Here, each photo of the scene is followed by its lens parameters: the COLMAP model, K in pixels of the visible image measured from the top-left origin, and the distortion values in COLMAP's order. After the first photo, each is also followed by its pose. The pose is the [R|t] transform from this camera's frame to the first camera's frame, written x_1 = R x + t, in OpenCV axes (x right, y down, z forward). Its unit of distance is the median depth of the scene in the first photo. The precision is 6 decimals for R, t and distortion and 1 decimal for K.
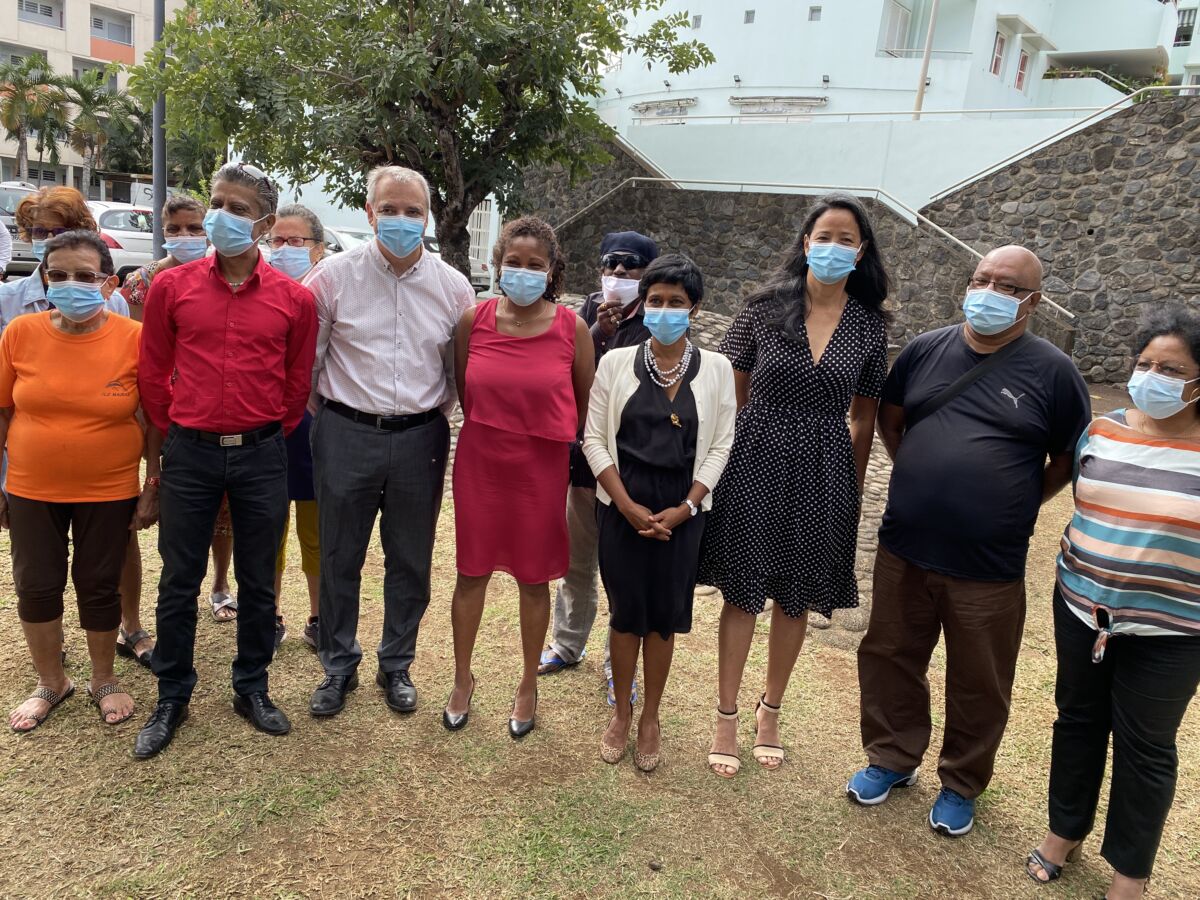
lens RADIAL K [[925.1, 0, 600.0], [0, 925.1, 450.0], [0, 0, 1]] dist [0.001141, 0.004167]
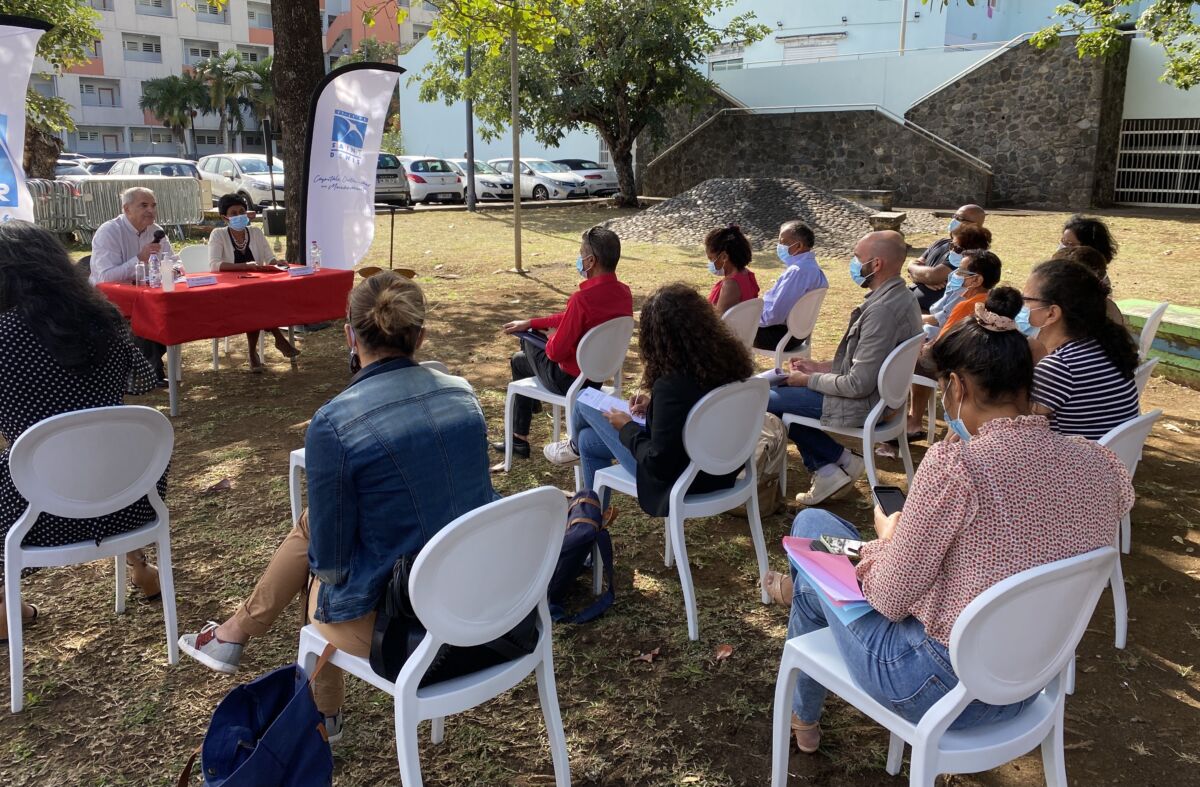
lens RADIAL K [[885.0, 0, 597.9], [0, 885.0, 330.6], [0, 0, 1]] dist [0.005885, -0.002333]
pose [[0.993888, -0.082756, -0.073056, -0.131105], [0.081170, 0.996401, -0.024433, 0.138413], [0.074815, 0.018353, 0.997028, -0.690344]]
